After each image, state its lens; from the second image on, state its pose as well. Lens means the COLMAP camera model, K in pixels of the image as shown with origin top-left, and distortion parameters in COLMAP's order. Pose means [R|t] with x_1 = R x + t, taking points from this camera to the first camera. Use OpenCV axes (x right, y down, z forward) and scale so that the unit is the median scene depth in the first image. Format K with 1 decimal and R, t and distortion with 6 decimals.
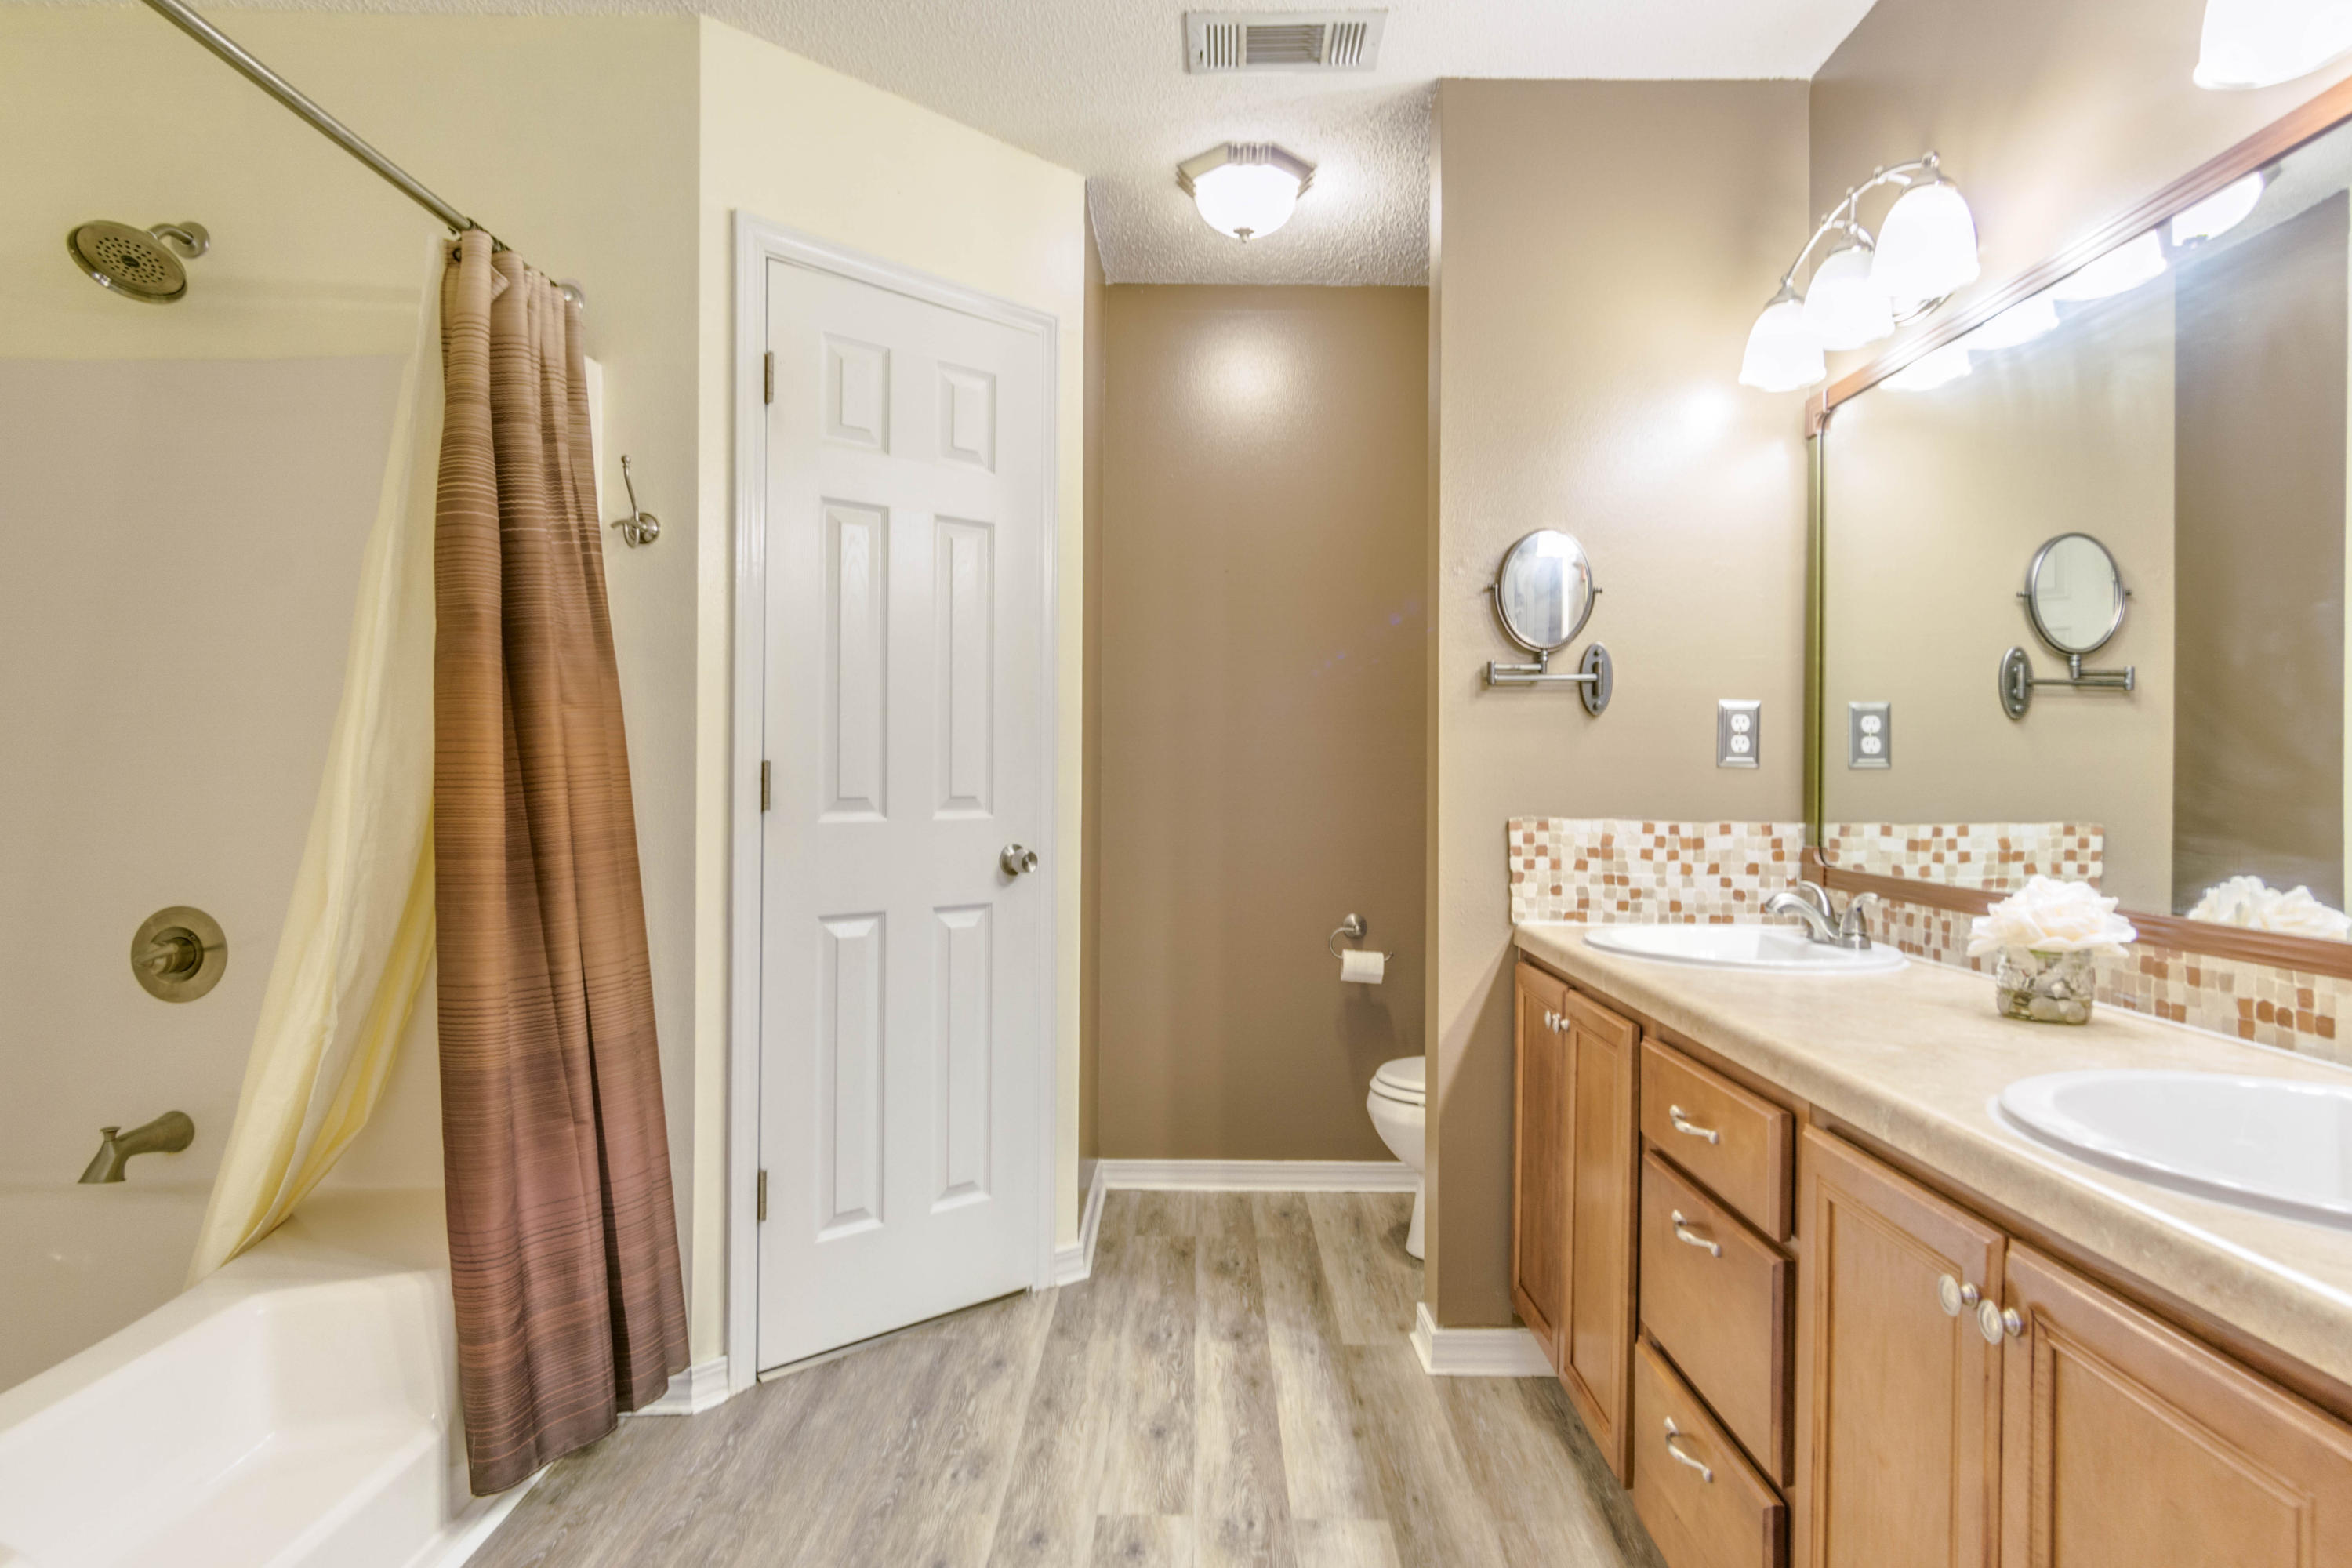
lens RADIAL K [[1269.1, 0, 1167.0], [0, 1269.1, 757.9], [0, 0, 1]] dist [-0.000661, 0.000408]
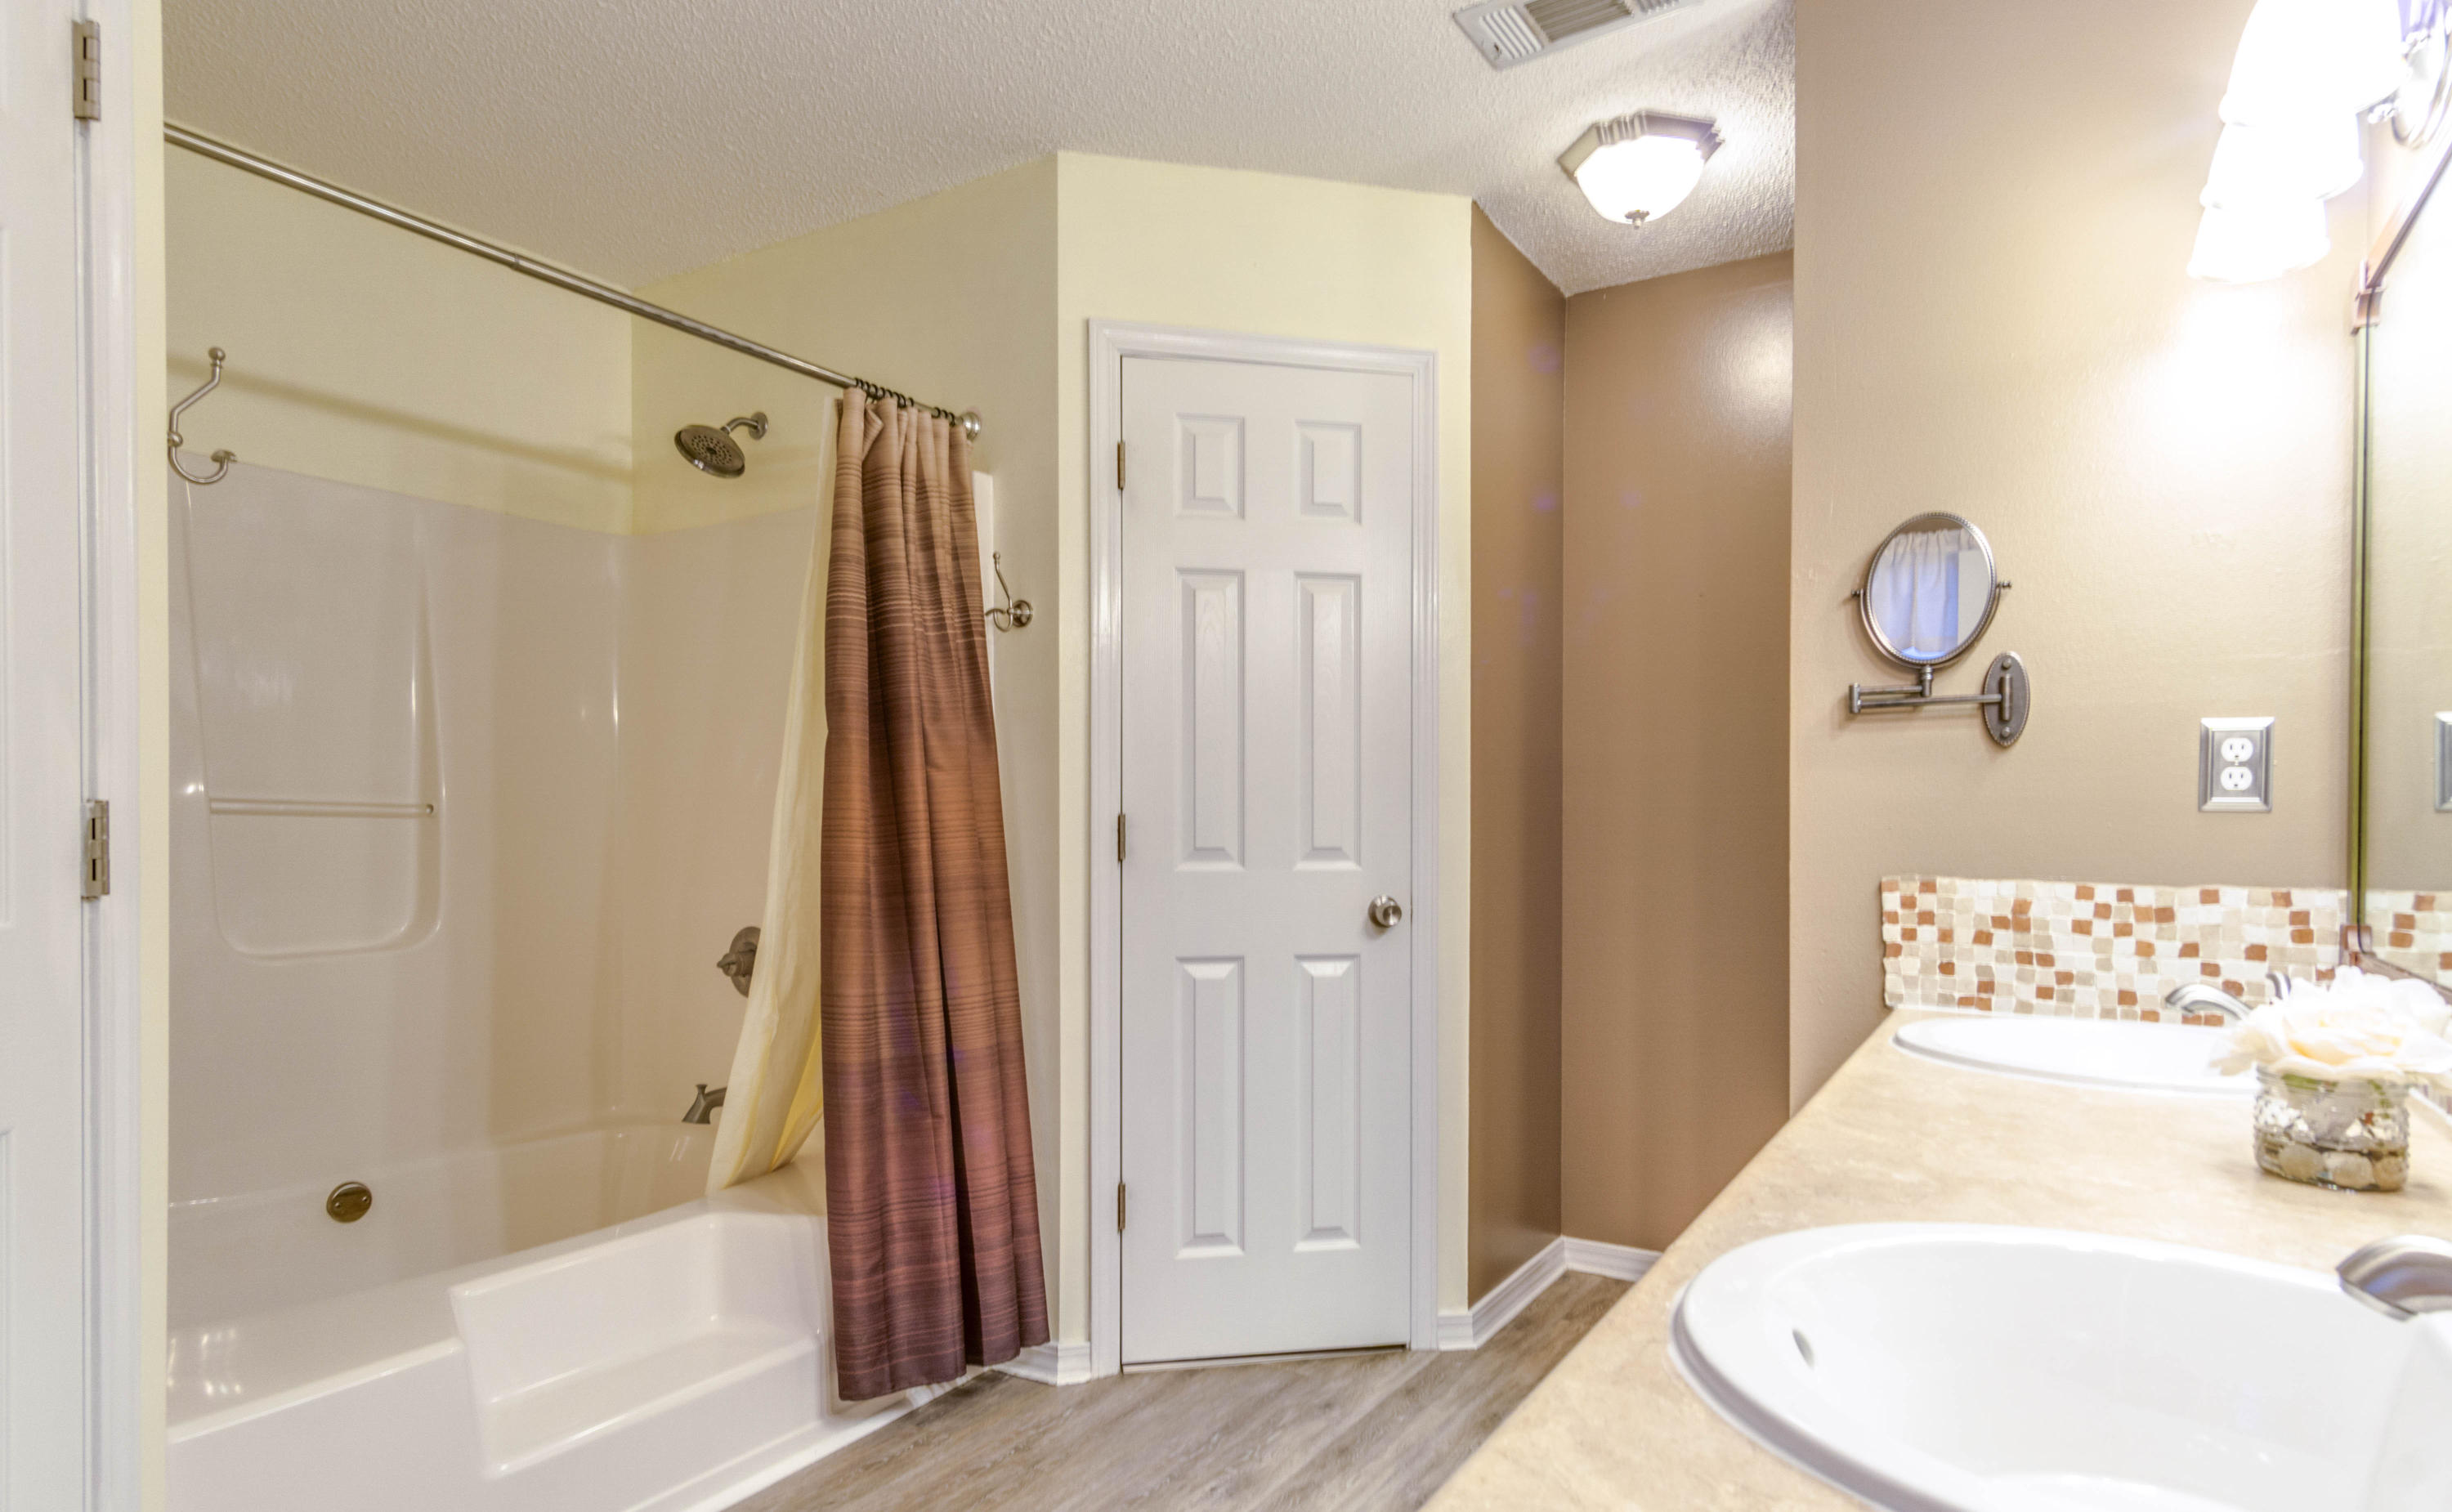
lens RADIAL K [[1316.4, 0, 1229.7], [0, 1316.4, 831.4], [0, 0, 1]] dist [-0.000208, 0.000422]
pose [[0.857525, -0.002159, -0.514438, 0.346473], [0.009825, 0.999878, 0.012181, 0.004272], [0.514349, -0.015500, 0.857441, 0.064548]]
